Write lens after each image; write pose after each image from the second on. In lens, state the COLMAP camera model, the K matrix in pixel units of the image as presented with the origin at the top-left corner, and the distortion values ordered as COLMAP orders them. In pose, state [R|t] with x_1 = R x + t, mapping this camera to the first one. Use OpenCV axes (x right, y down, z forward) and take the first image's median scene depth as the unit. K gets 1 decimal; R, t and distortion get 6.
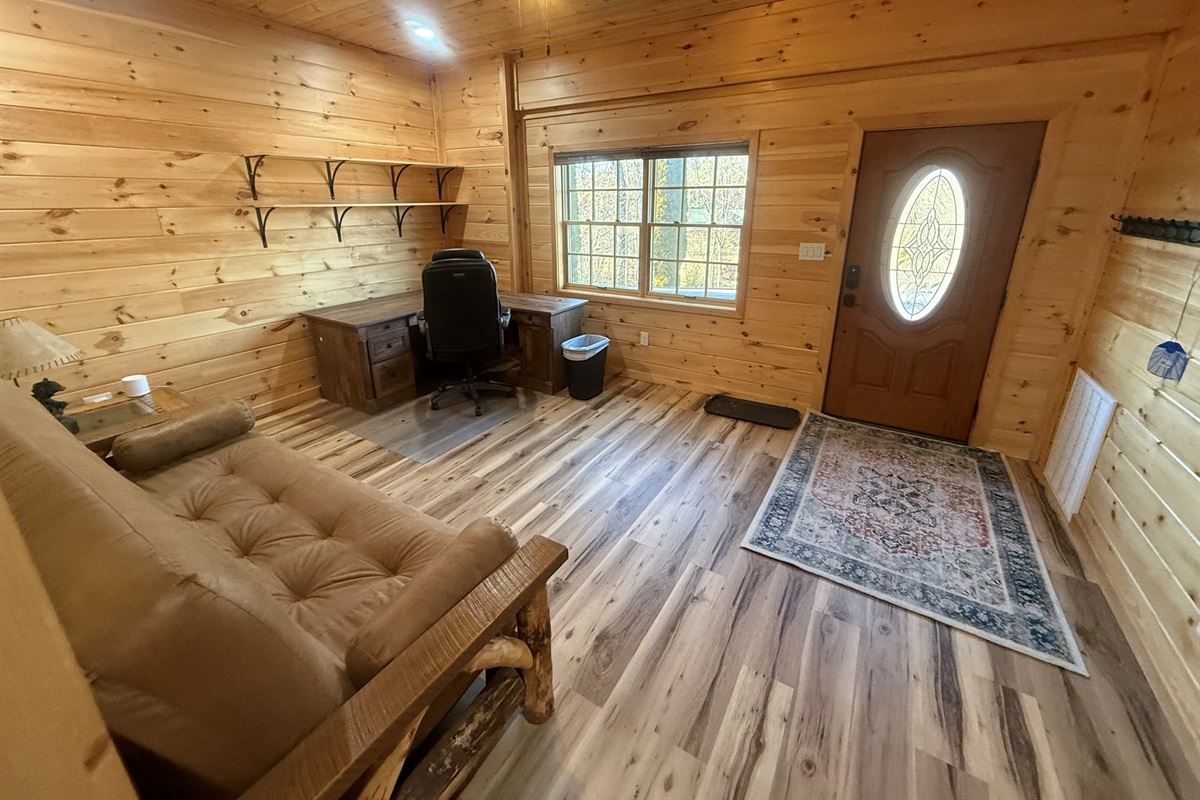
lens RADIAL K [[495.4, 0, 600.7], [0, 495.4, 359.8], [0, 0, 1]] dist [-0.000827, 0.000195]
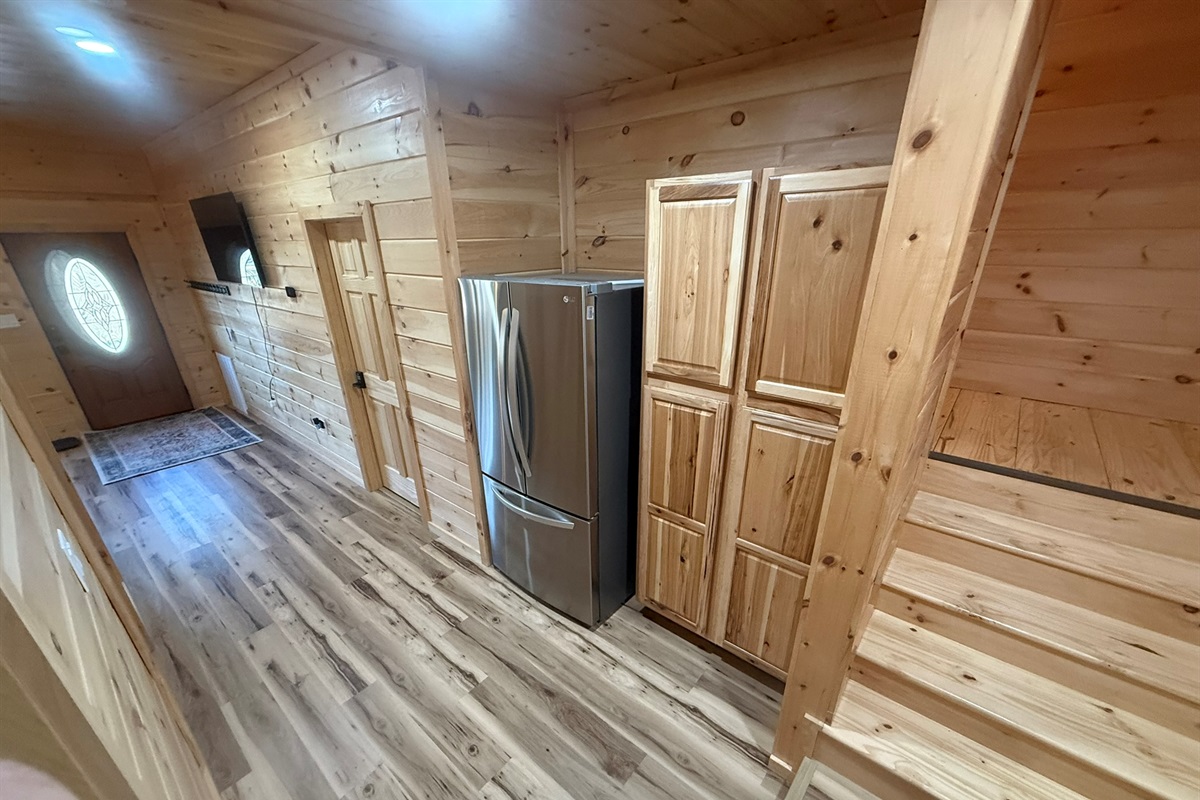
lens RADIAL K [[495.4, 0, 597.1], [0, 495.4, 463.5], [0, 0, 1]] dist [-0.000827, 0.000195]
pose [[0.188940, -0.418641, 0.888280, -0.674928], [0.326597, 0.879867, 0.345208, 0.195514], [-0.926087, 0.224886, 0.302969, -0.872684]]
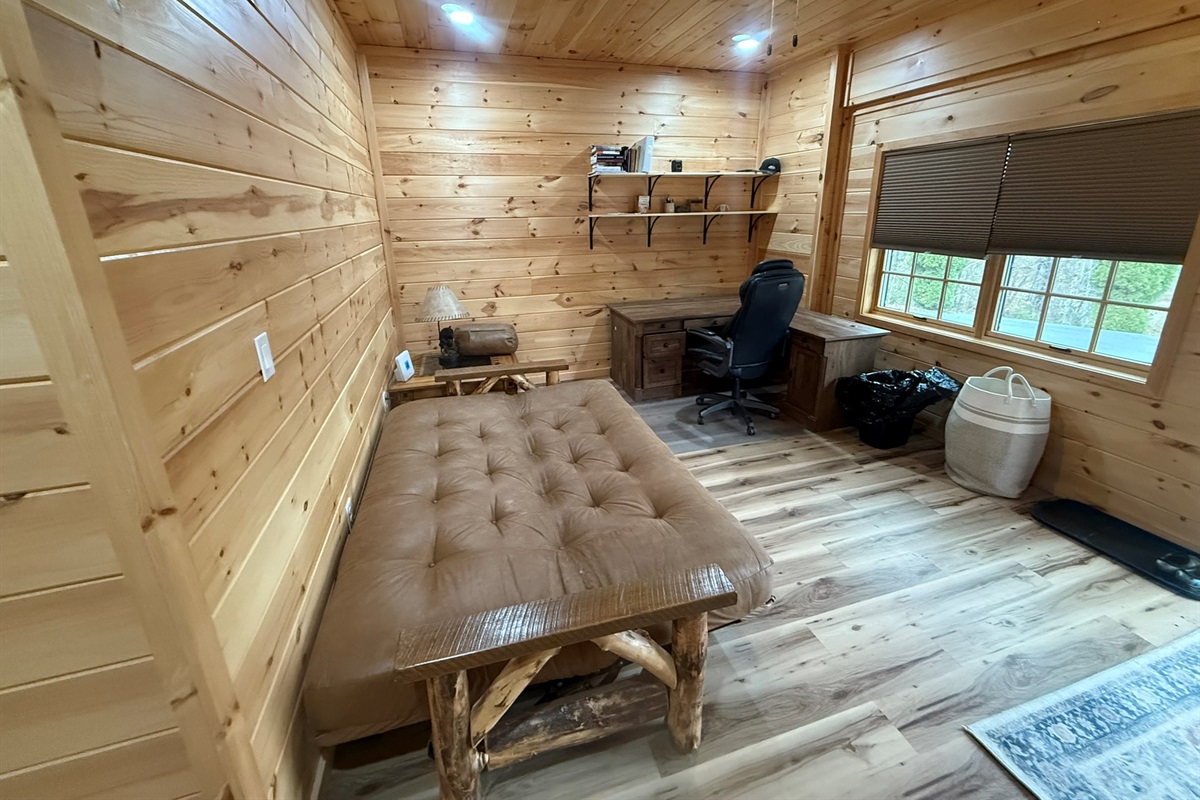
lens RADIAL K [[495.4, 0, 594.2], [0, 495.4, 356.2], [0, 0, 1]] dist [-0.000827, 0.000195]
pose [[0.729295, 0.185712, -0.658513, 0.191706], [-0.196995, 0.978697, 0.057840, -0.036925], [0.655226, 0.087542, 0.750344, 0.096679]]
